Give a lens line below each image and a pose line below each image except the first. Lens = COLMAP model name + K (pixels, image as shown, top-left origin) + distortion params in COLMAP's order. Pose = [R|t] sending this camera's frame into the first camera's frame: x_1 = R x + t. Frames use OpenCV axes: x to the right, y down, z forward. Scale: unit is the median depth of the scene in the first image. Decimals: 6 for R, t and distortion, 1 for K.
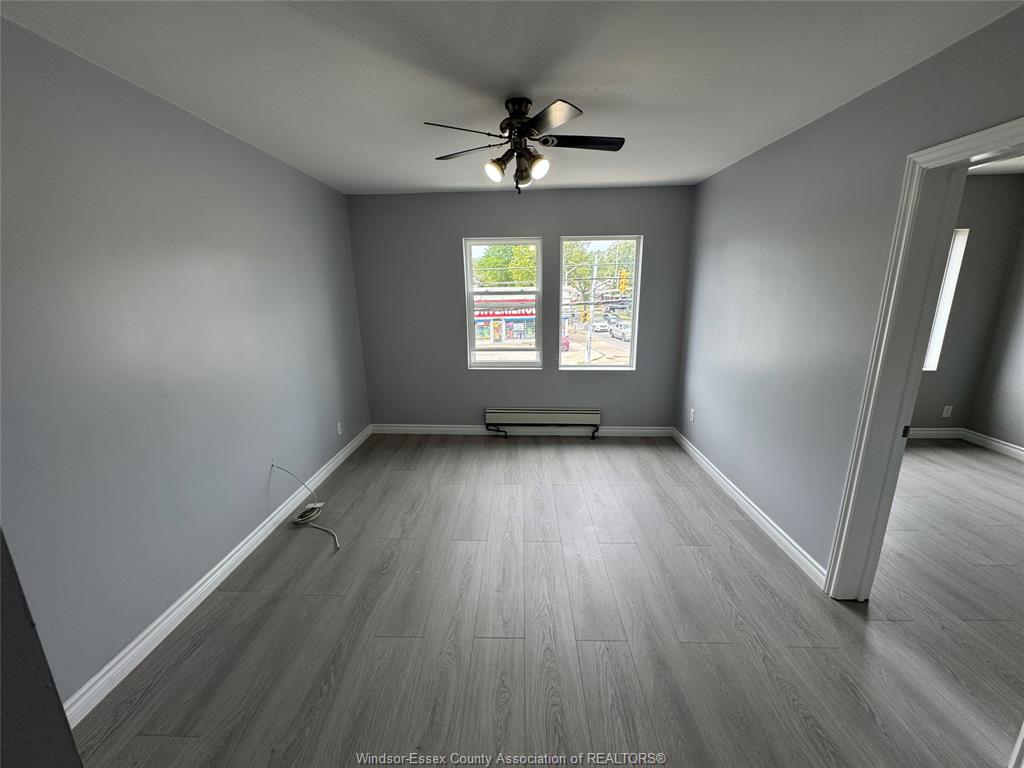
lens RADIAL K [[406.8, 0, 510.6], [0, 406.8, 377.9], [0, 0, 1]] dist [-0.003575, 0.000084]
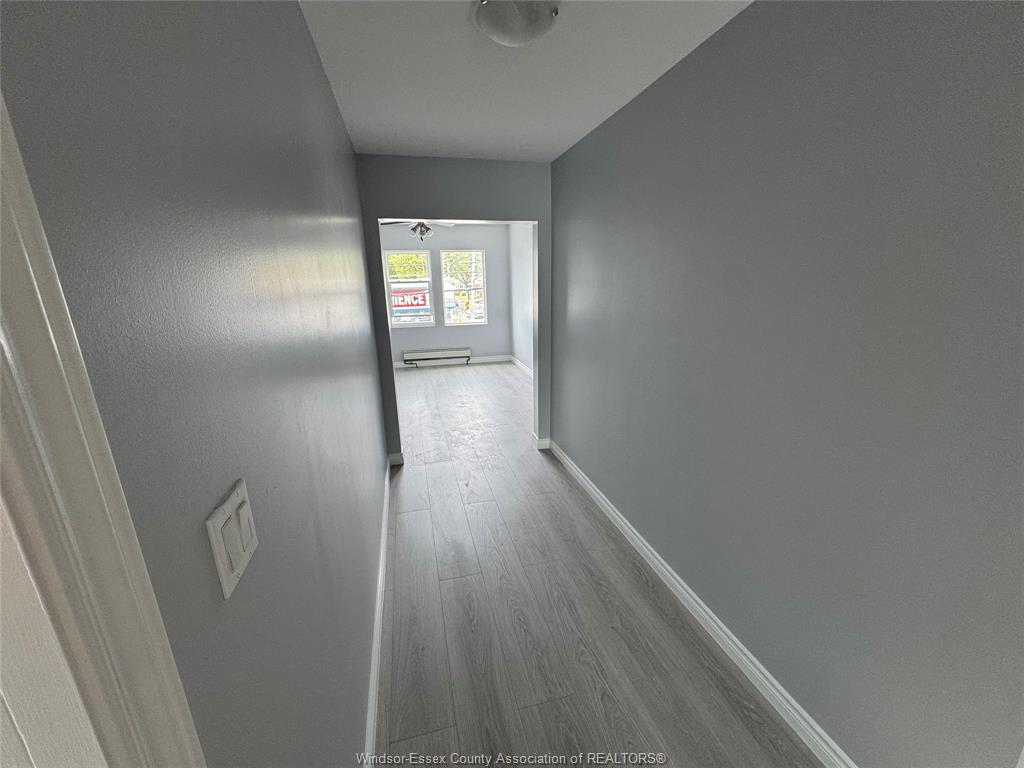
lens RADIAL K [[406.8, 0, 514.2], [0, 406.8, 378.1], [0, 0, 1]] dist [-0.003575, 0.000084]
pose [[0.959076, -0.080285, 0.271527, -0.090280], [0.075006, 0.996738, 0.029781, 0.178301], [-0.273032, -0.008196, 0.961970, -0.779673]]
